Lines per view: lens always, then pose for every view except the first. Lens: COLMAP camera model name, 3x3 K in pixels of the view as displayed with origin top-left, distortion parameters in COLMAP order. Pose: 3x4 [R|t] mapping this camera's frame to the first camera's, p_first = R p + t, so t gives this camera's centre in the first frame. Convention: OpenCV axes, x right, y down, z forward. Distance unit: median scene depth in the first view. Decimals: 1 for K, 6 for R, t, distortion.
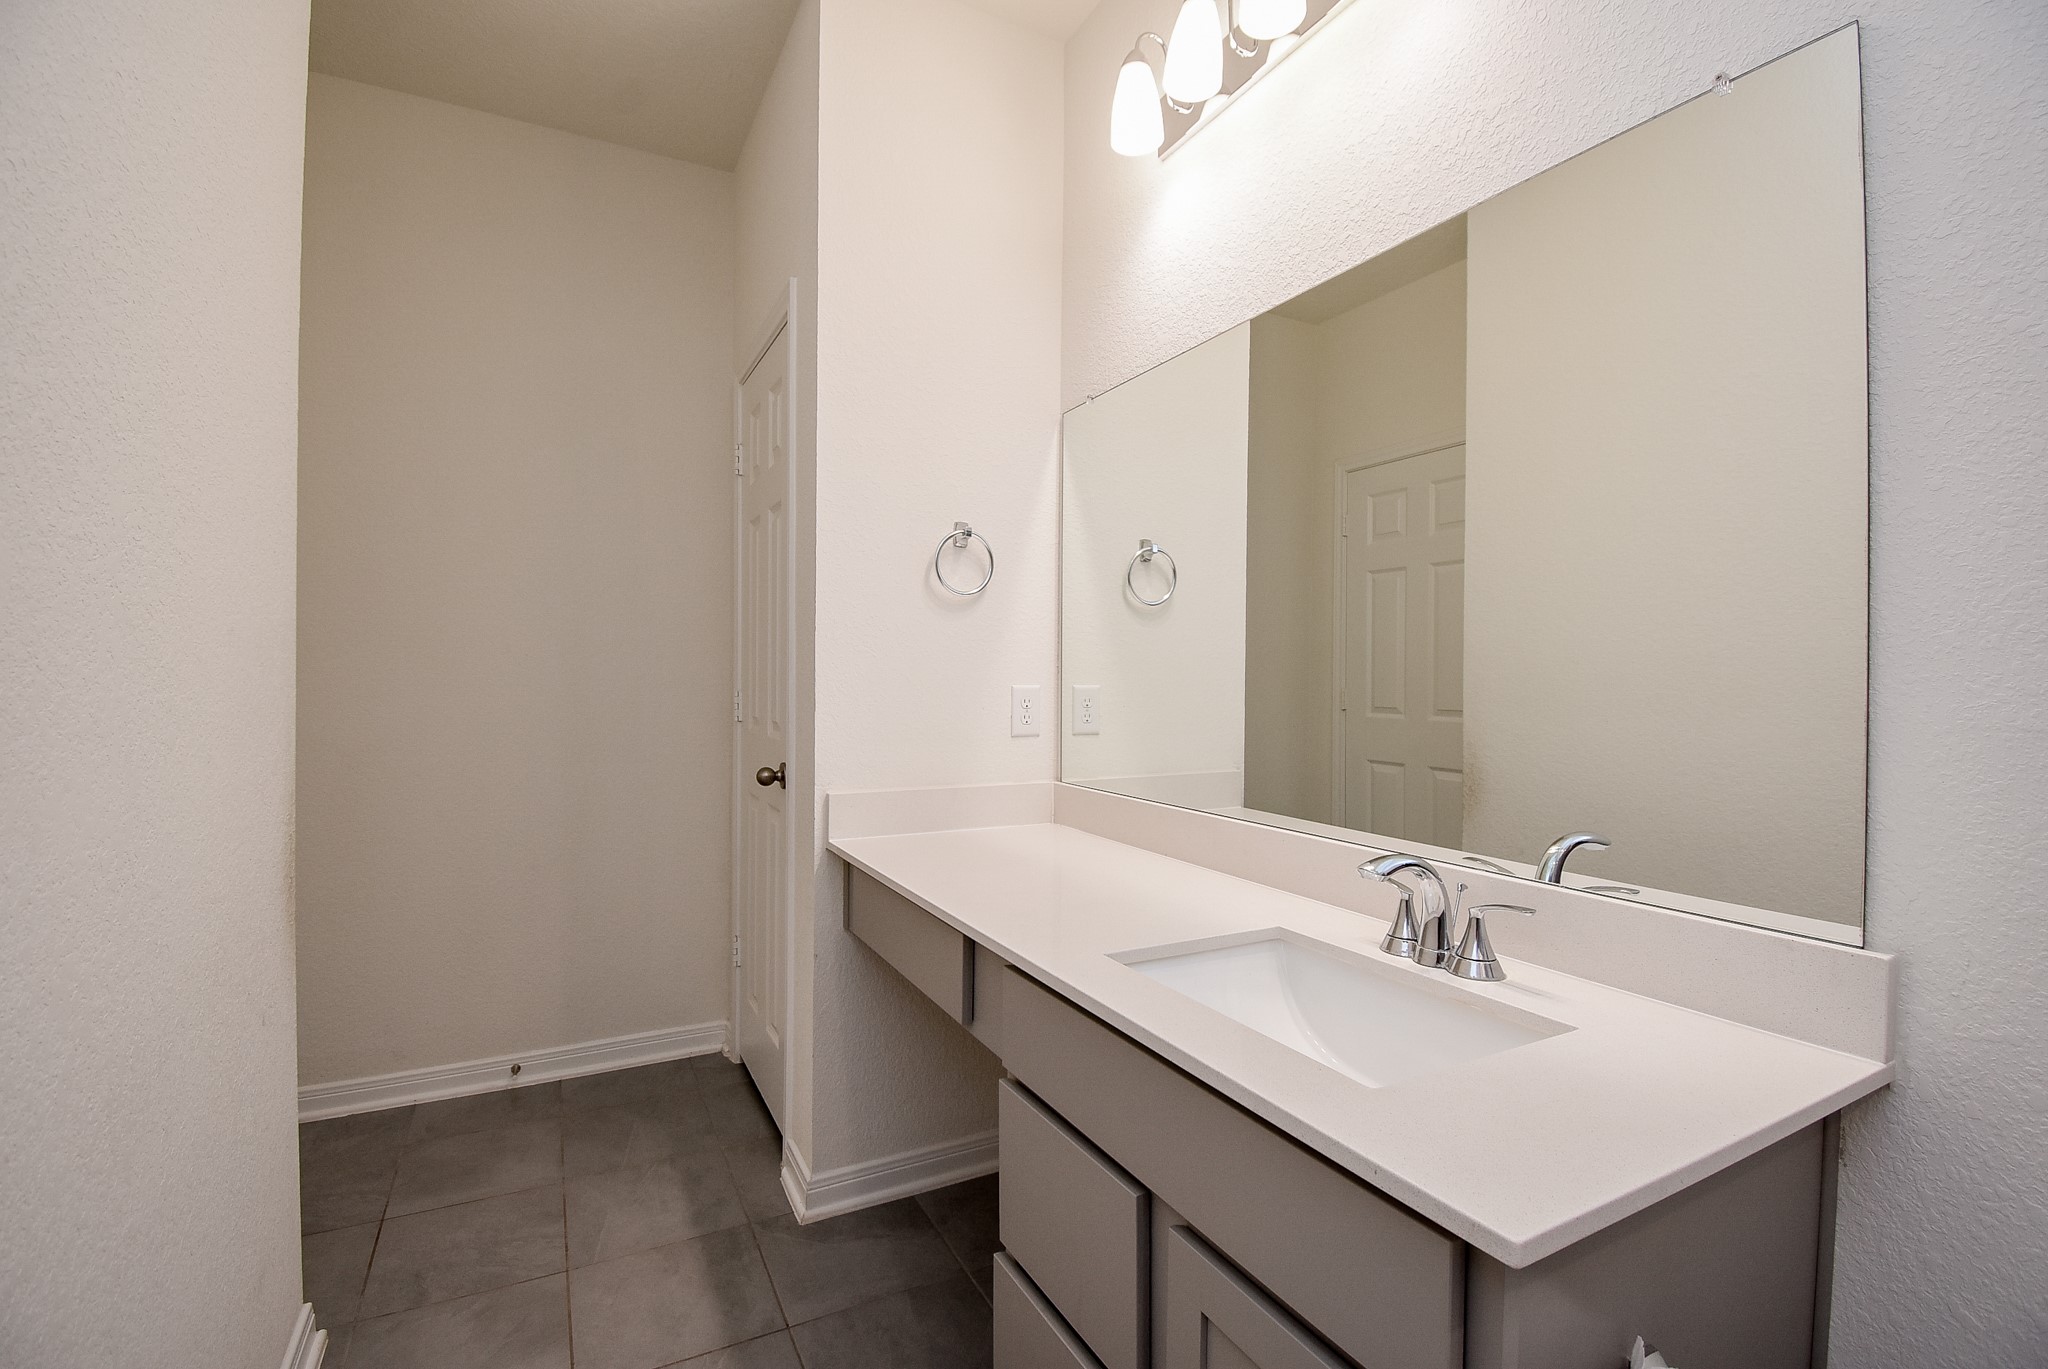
lens RADIAL K [[917.2, 0, 1024.0], [0, 917.2, 684.5], [0, 0, 1]] dist [0.000661, 0.000112]
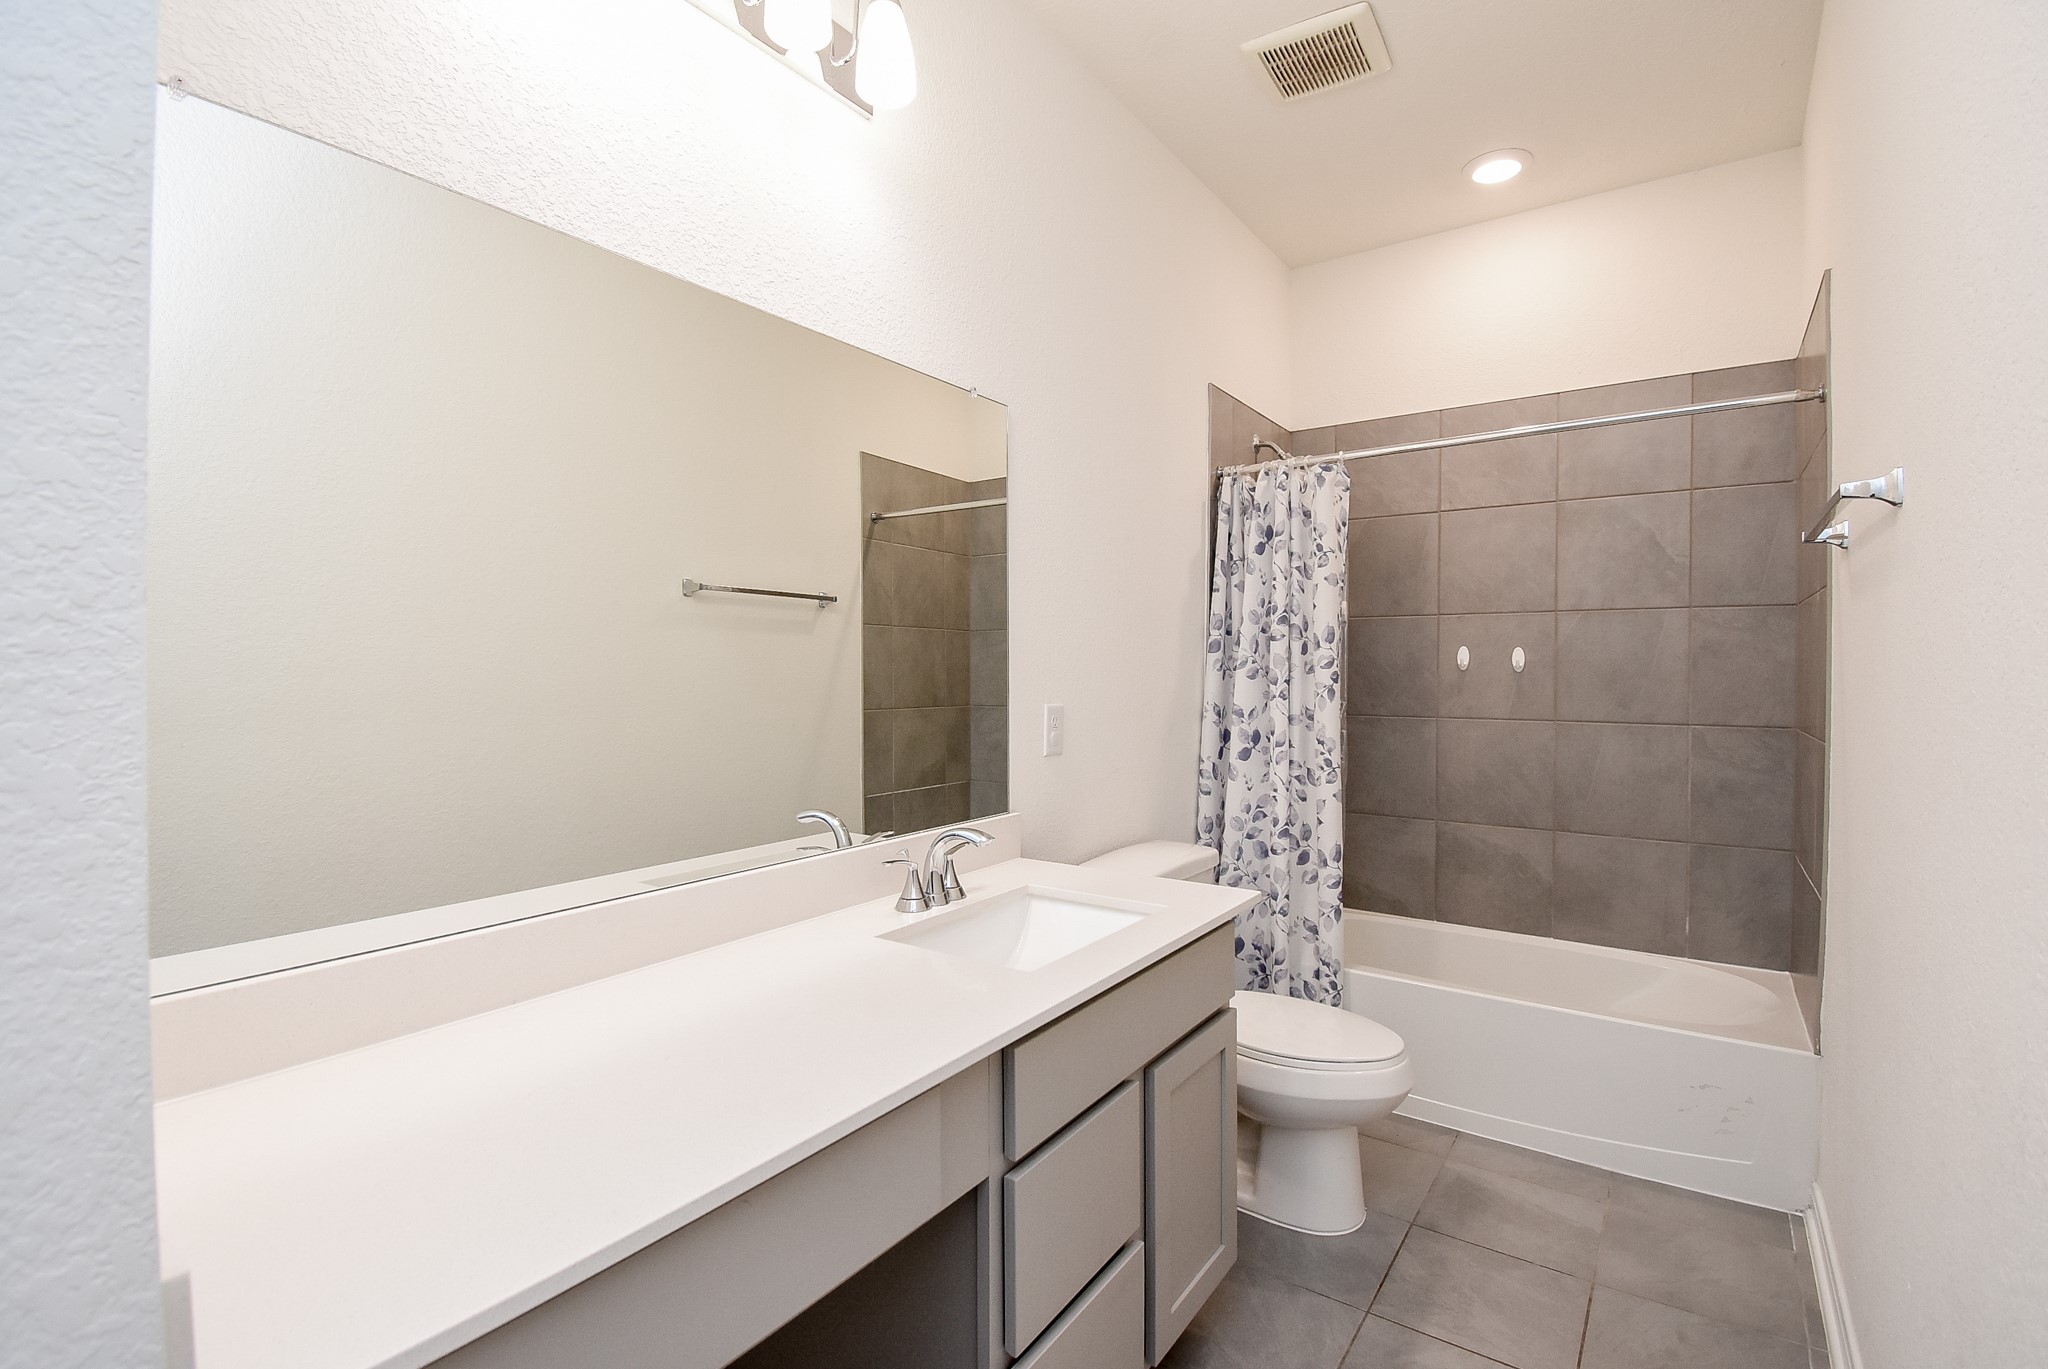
lens RADIAL K [[894.0, 0, 1024.0], [0, 894.0, 684.5], [0, 0, 1]] dist [0.002924, -0.013571]
pose [[-0.434073, -0.012562, 0.900790, -0.823094], [0.006015, 0.999840, 0.016842, -0.055637], [-0.900858, 0.012729, -0.433928, 1.416069]]
